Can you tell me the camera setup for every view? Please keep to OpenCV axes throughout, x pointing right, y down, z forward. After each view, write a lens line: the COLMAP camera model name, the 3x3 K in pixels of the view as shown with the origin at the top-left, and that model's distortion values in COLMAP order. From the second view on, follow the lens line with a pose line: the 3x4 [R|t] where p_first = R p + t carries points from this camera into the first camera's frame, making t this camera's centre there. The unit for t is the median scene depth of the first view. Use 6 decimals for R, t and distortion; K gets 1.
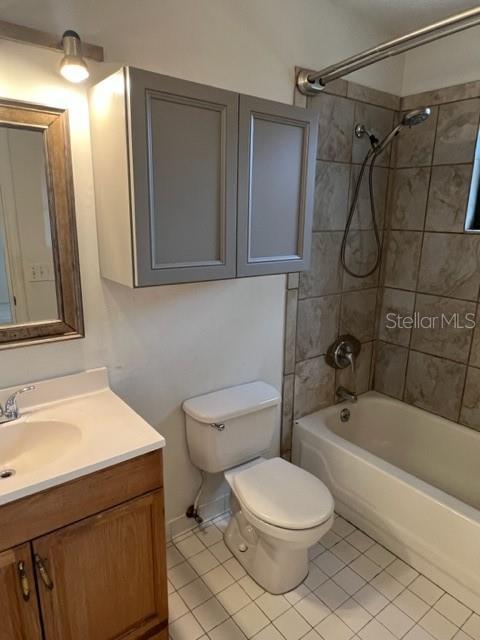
lens RADIAL K [[416.6, 0, 240.0], [0, 416.6, 320.0], [0, 0, 1]] dist [-0.006758, -0.001795]
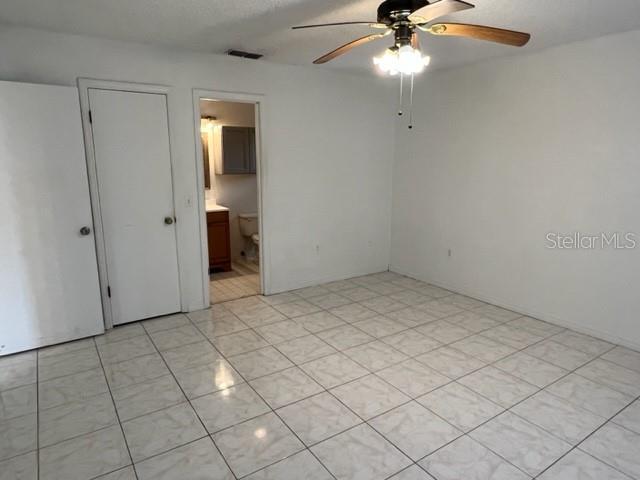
lens RADIAL K [[416.6, 0, 322.7], [0, 416.6, 237.8], [0, 0, 1]] dist [-0.006758, -0.001795]
pose [[0.998462, -0.001704, -0.055414, 0.968498], [-0.001176, 0.998652, -0.051891, 0.767630], [0.055427, 0.051877, 0.997114, -3.051419]]
